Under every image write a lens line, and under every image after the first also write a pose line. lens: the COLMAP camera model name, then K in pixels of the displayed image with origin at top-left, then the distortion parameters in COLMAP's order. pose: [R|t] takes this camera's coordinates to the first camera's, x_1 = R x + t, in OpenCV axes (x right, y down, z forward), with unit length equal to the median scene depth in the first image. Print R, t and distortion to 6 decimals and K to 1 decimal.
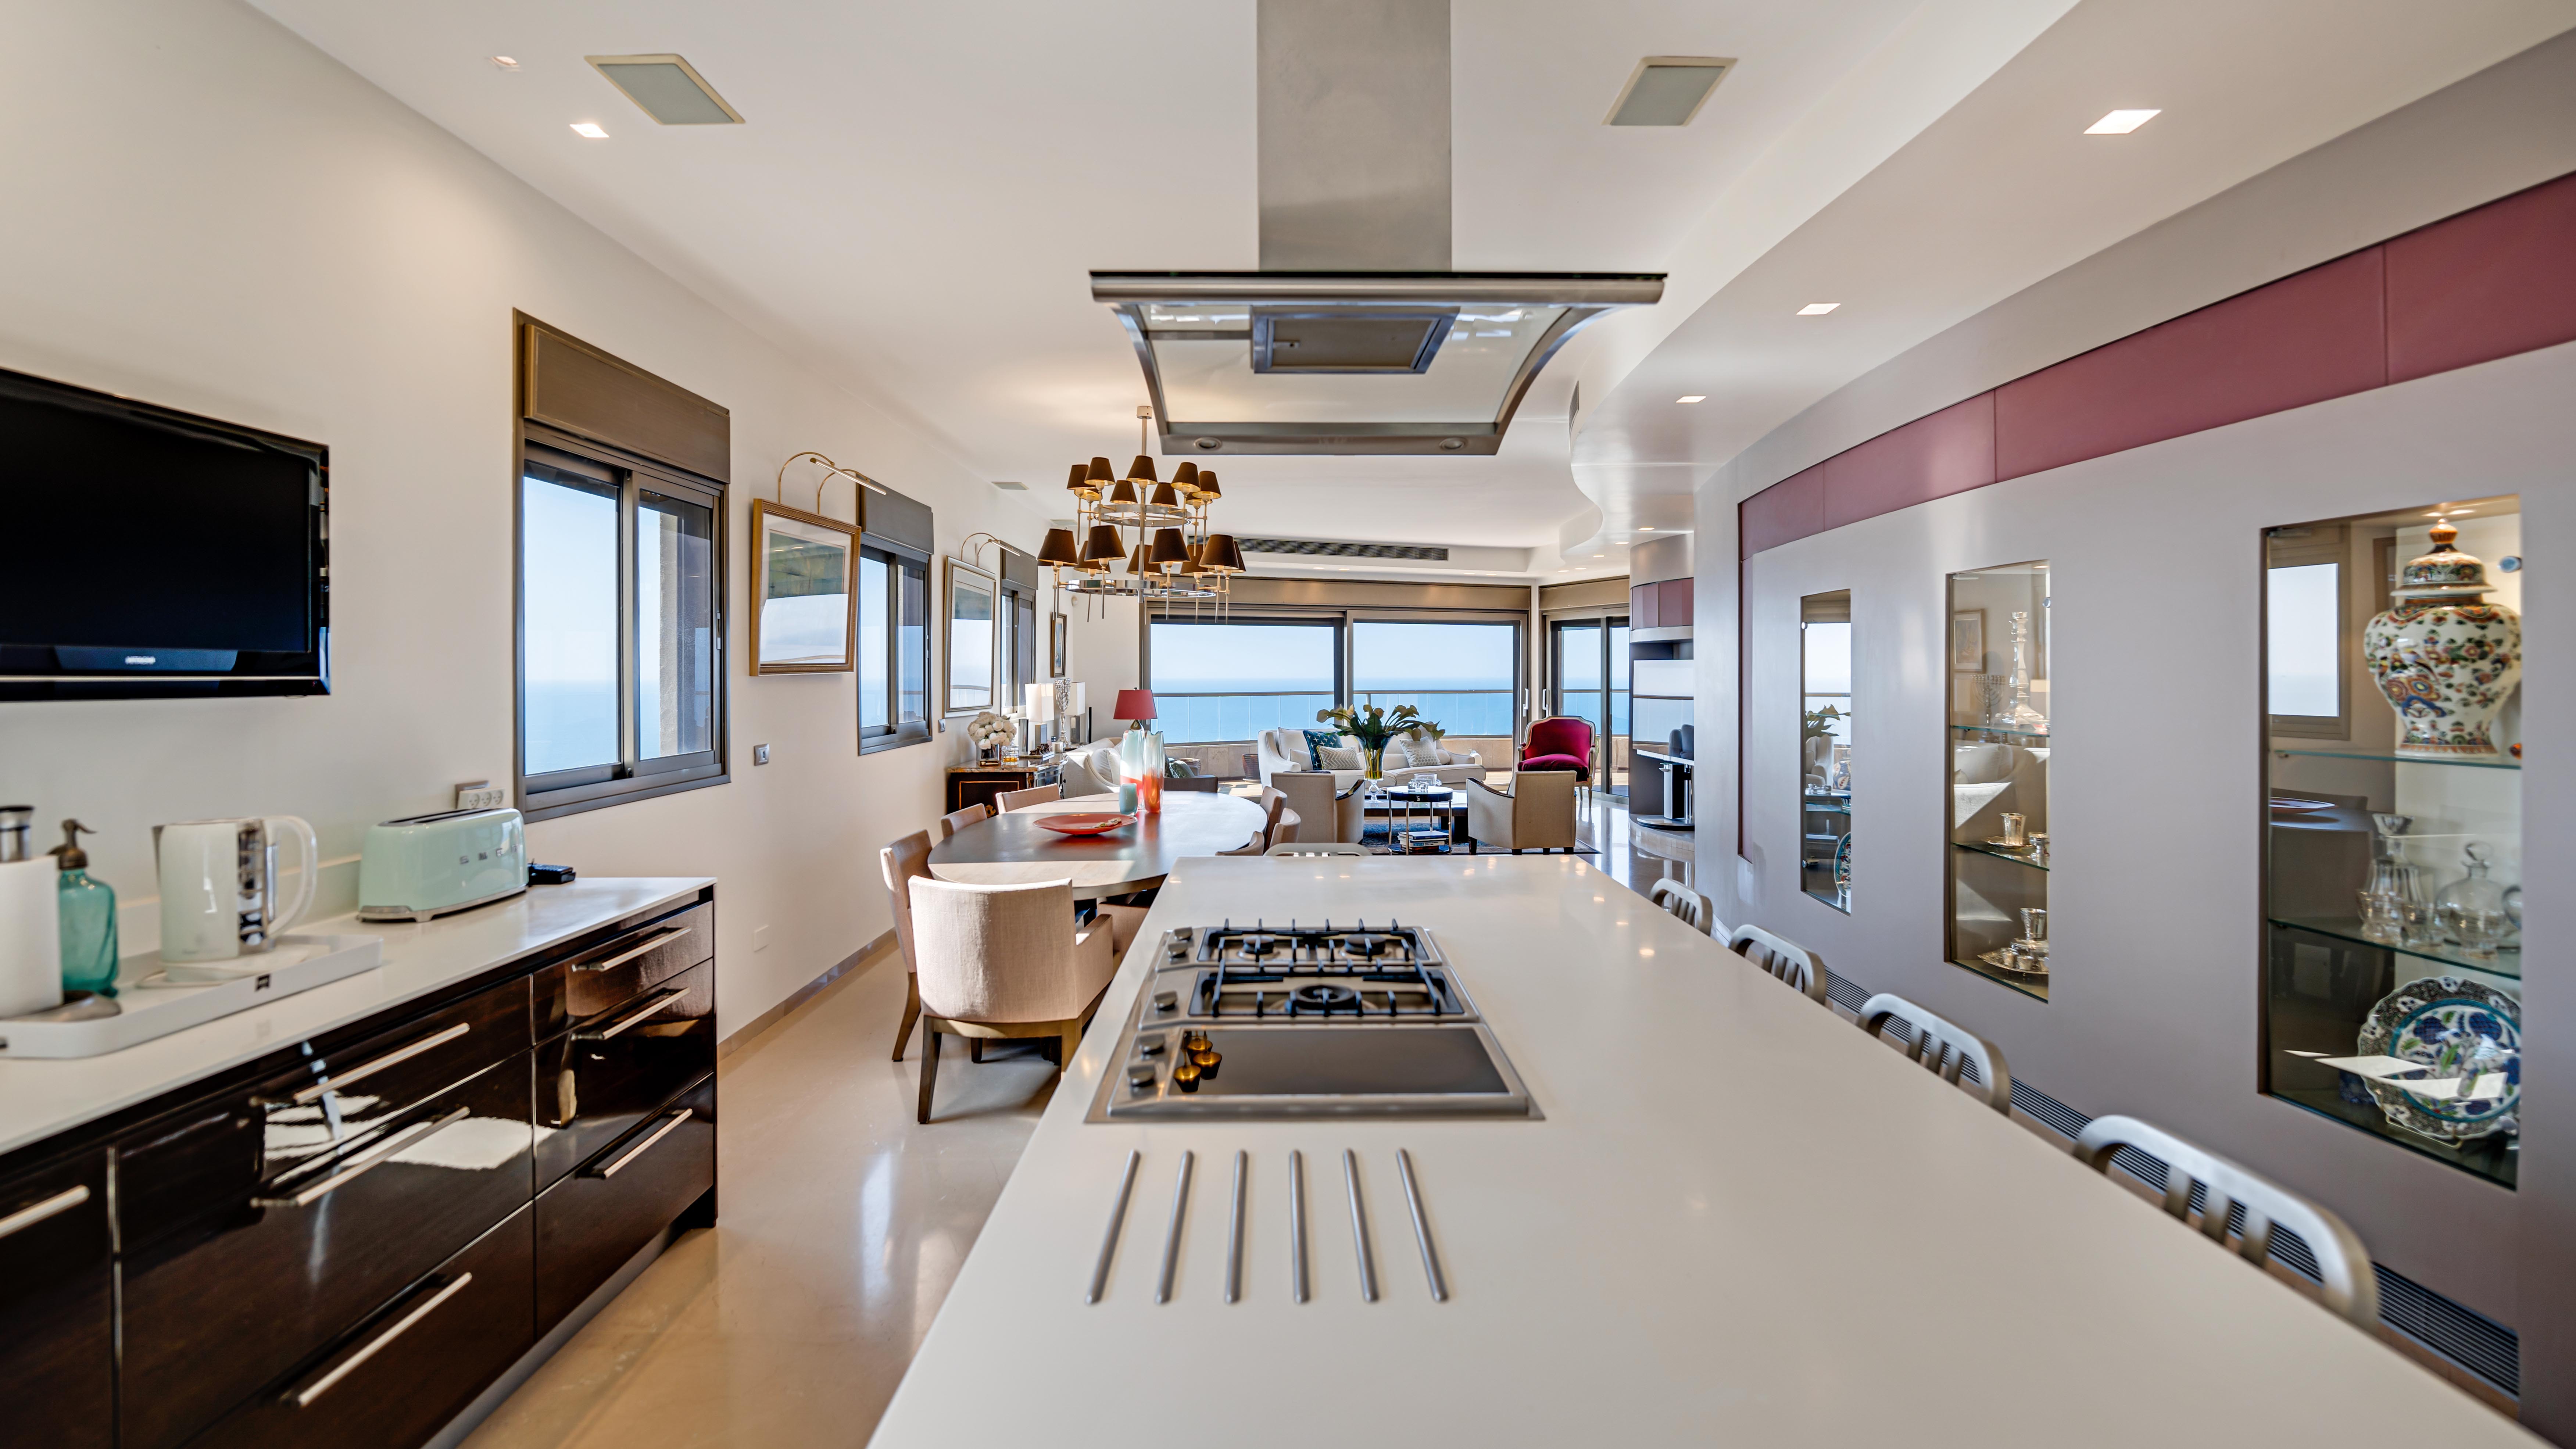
lens RADIAL K [[1116.3, 0, 1328.5], [0, 1116.3, 680.5], [0, 0, 1]] dist [0.018776, -0.008357]
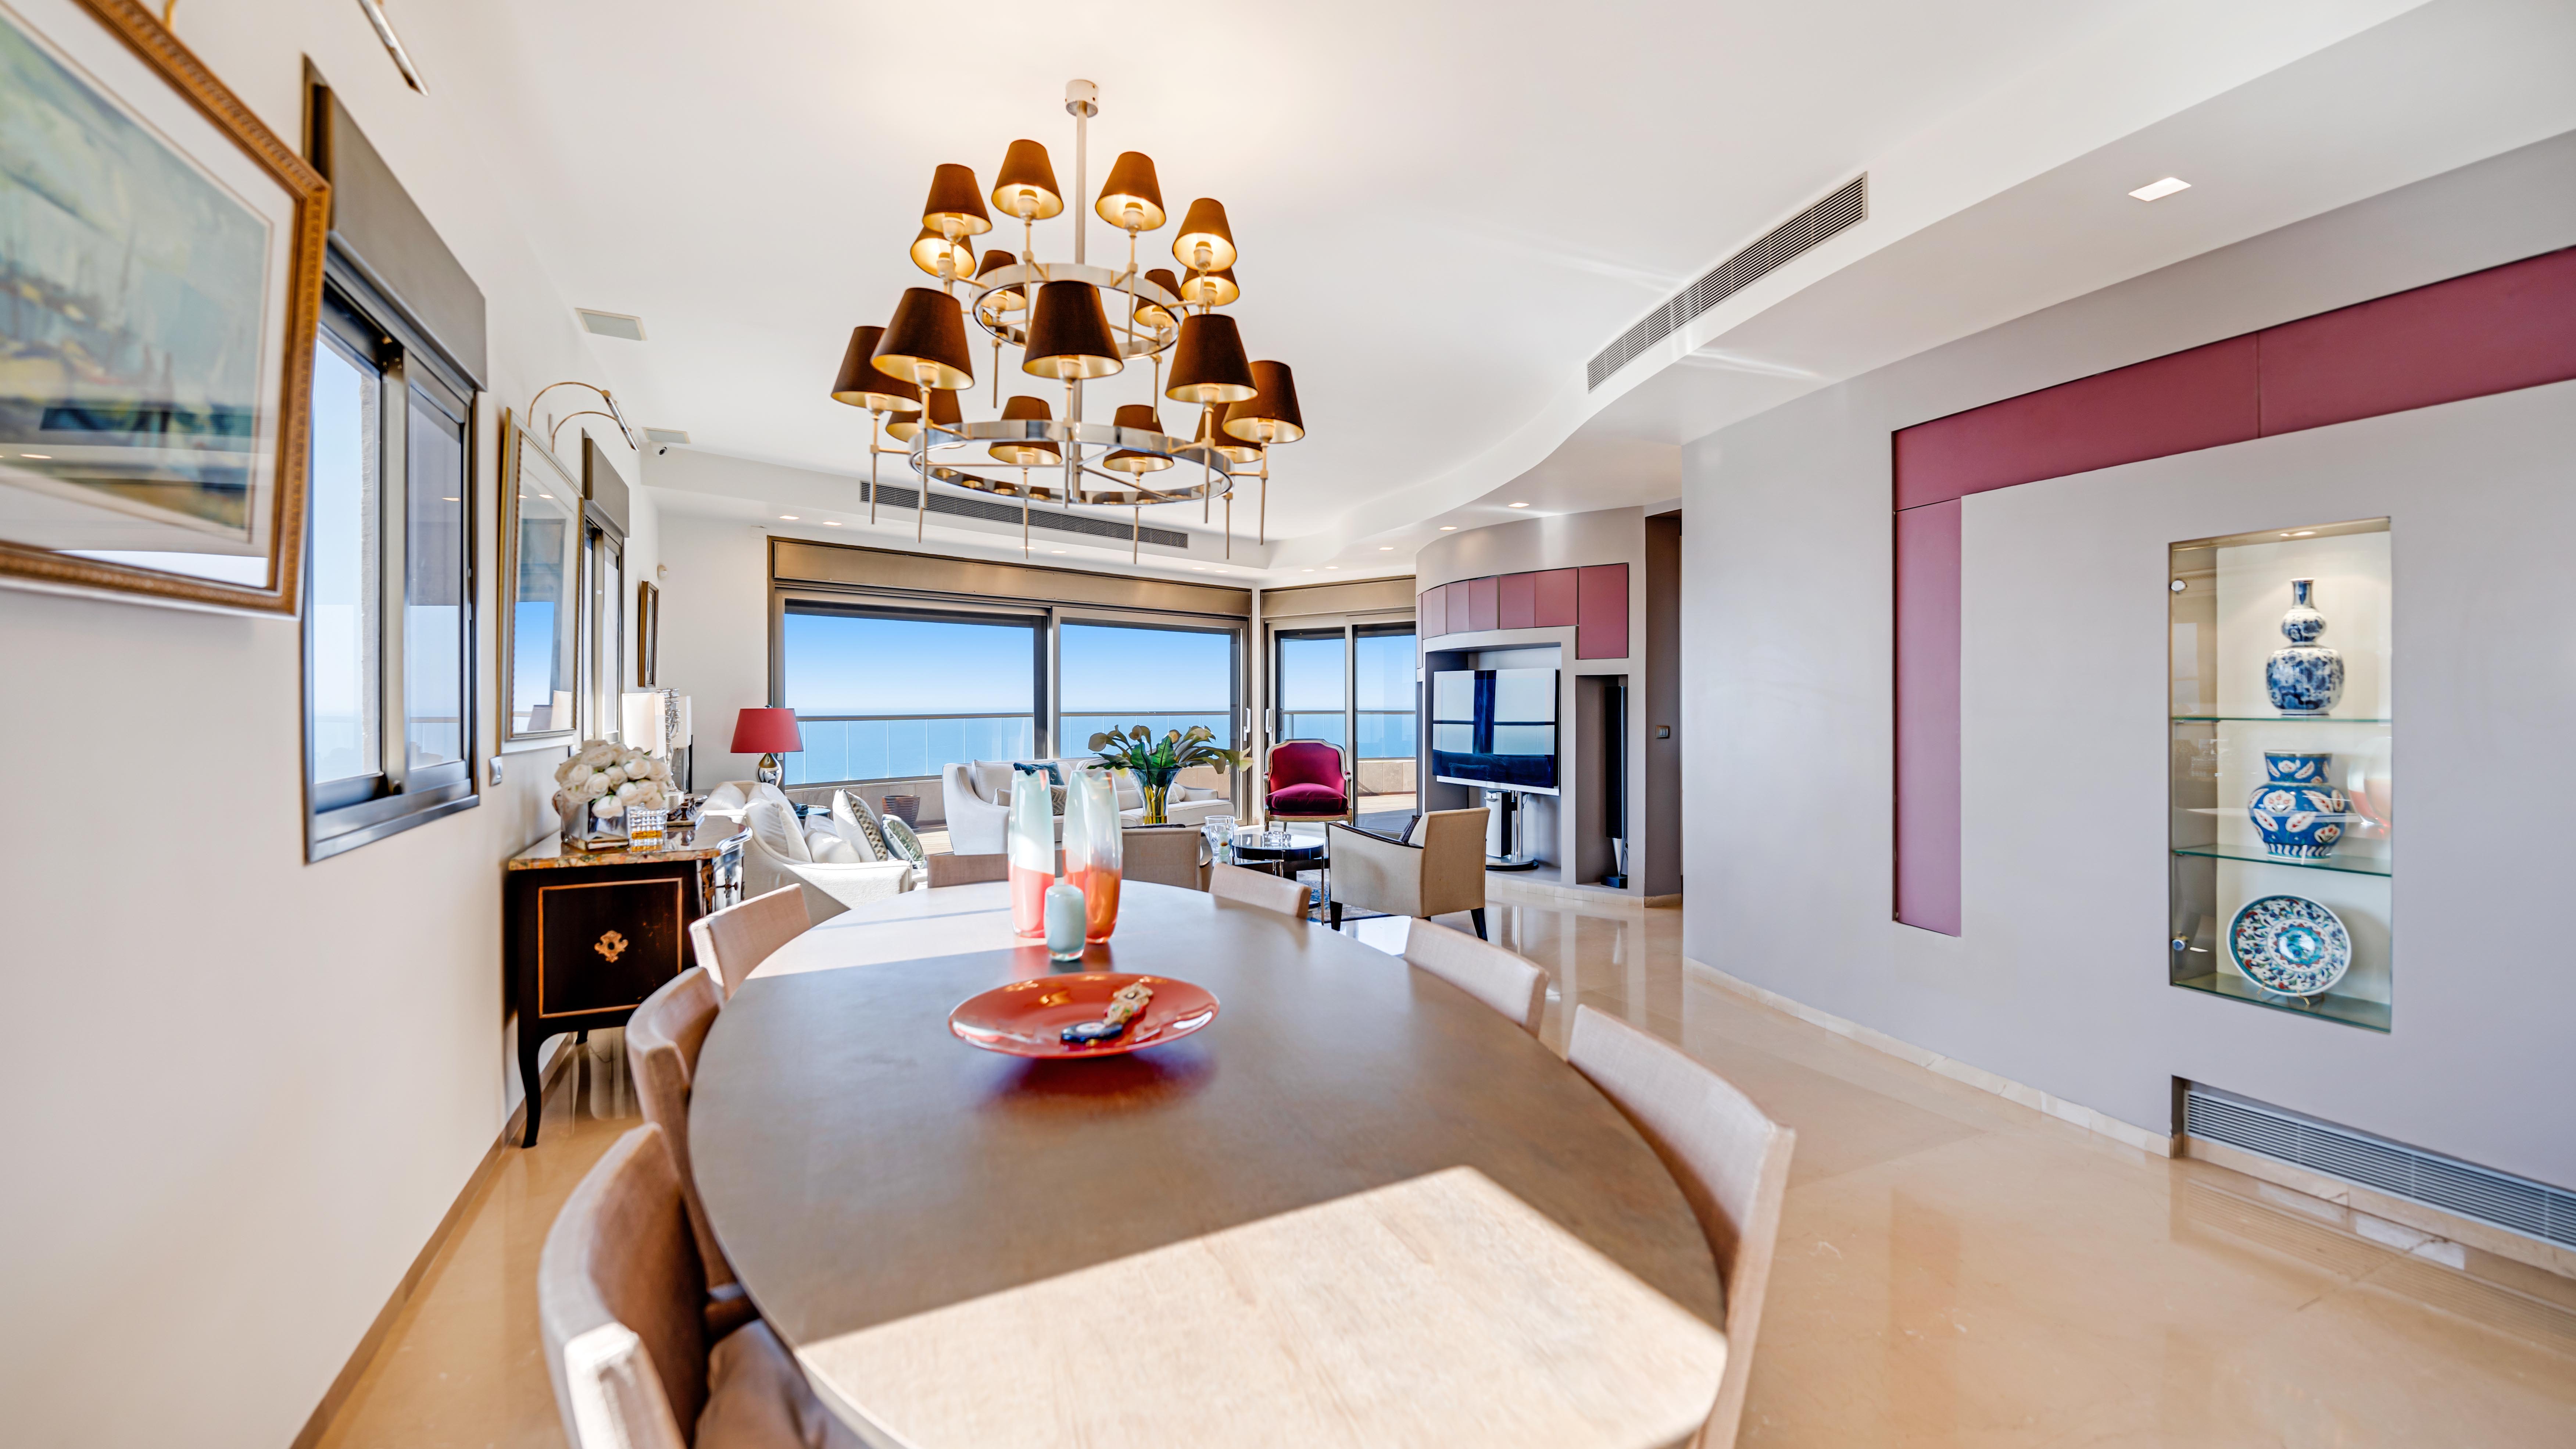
lens RADIAL K [[1055.3, 0, 1295.9], [0, 1055.3, 712.3], [0, 0, 1]] dist [0.007487, -0.007179]
pose [[0.918645, -0.003004, 0.395072, -0.123570], [0.001931, 0.999993, 0.003114, 0.008499], [-0.395078, -0.002098, 0.918645, 0.267275]]
